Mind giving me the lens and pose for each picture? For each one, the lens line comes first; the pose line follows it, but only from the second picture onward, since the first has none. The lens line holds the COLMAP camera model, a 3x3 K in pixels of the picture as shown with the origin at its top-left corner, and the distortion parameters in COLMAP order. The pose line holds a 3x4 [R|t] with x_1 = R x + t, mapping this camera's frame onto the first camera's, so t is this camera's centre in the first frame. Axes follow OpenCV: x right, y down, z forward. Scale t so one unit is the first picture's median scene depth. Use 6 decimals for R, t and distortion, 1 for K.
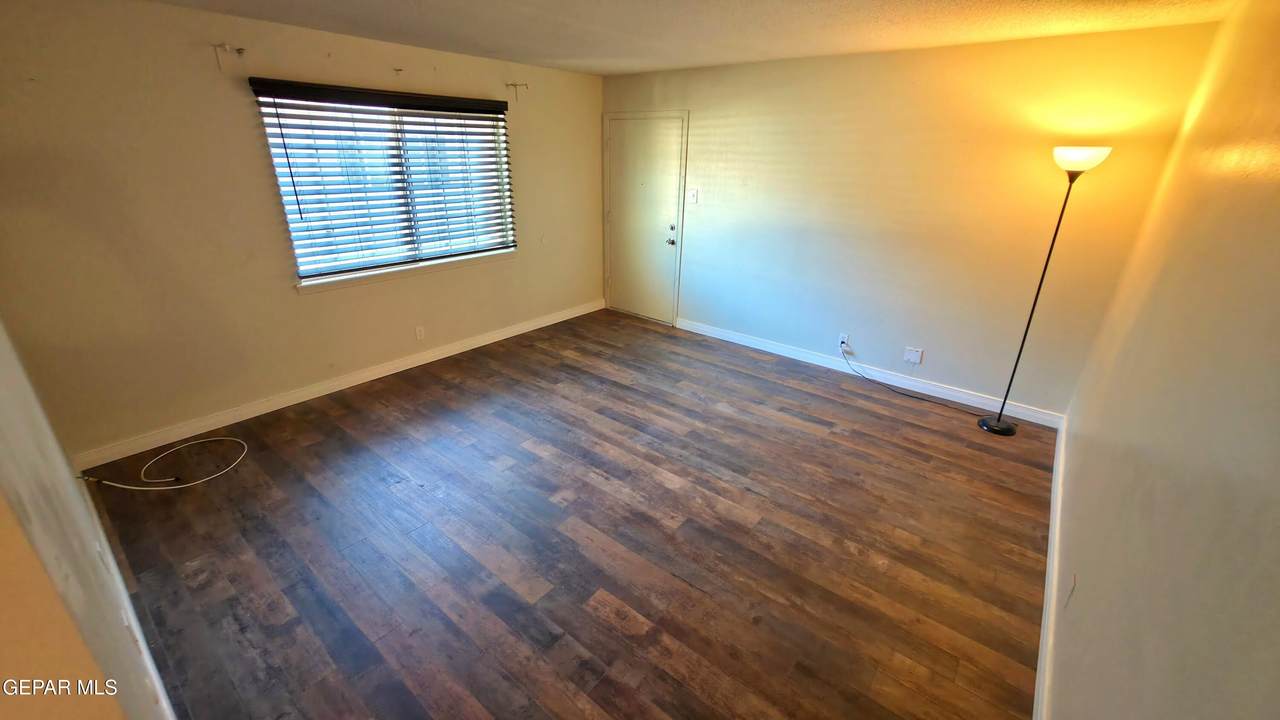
lens RADIAL K [[512.5, 0, 640.5], [0, 512.5, 360.4], [0, 0, 1]] dist [0.000507, -0.000108]
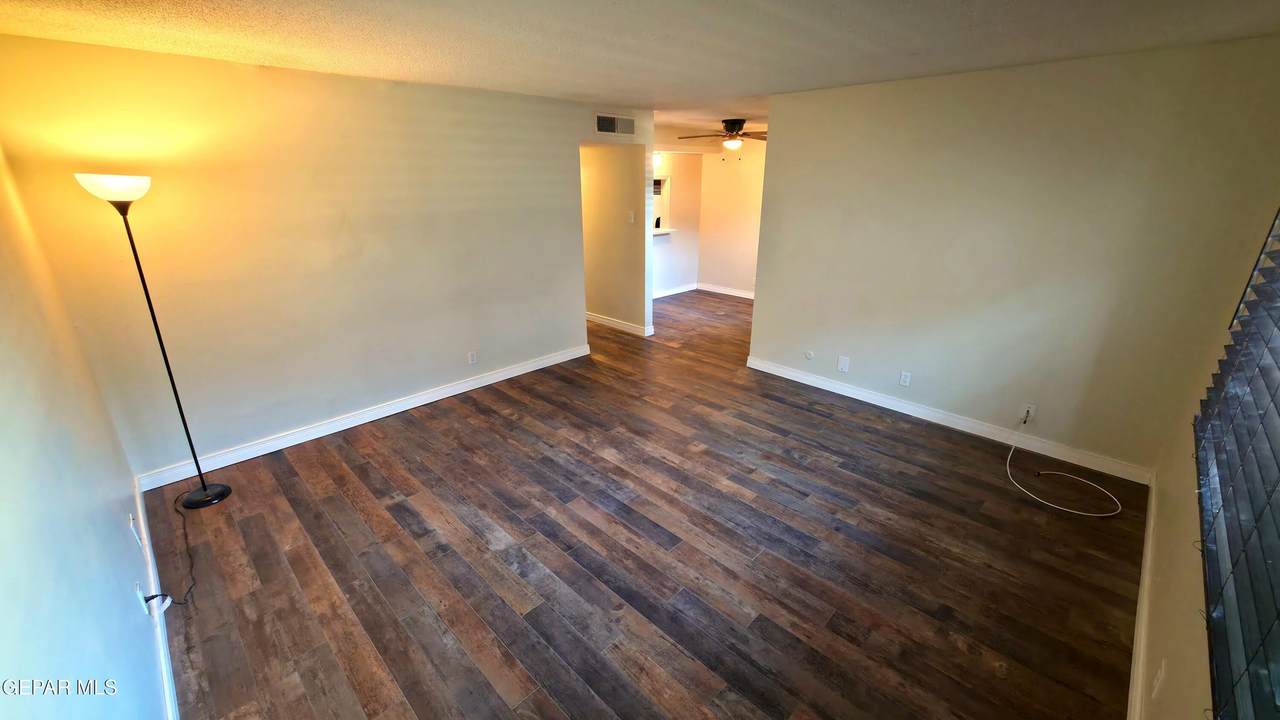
lens RADIAL K [[512.5, 0, 639.3], [0, 512.5, 354.7], [0, 0, 1]] dist [0.000507, -0.000108]
pose [[-0.994865, -0.050809, 0.087531, -0.086662], [0.020372, 0.746619, 0.664940, -0.631715], [-0.099137, 0.663309, -0.741750, 1.484727]]
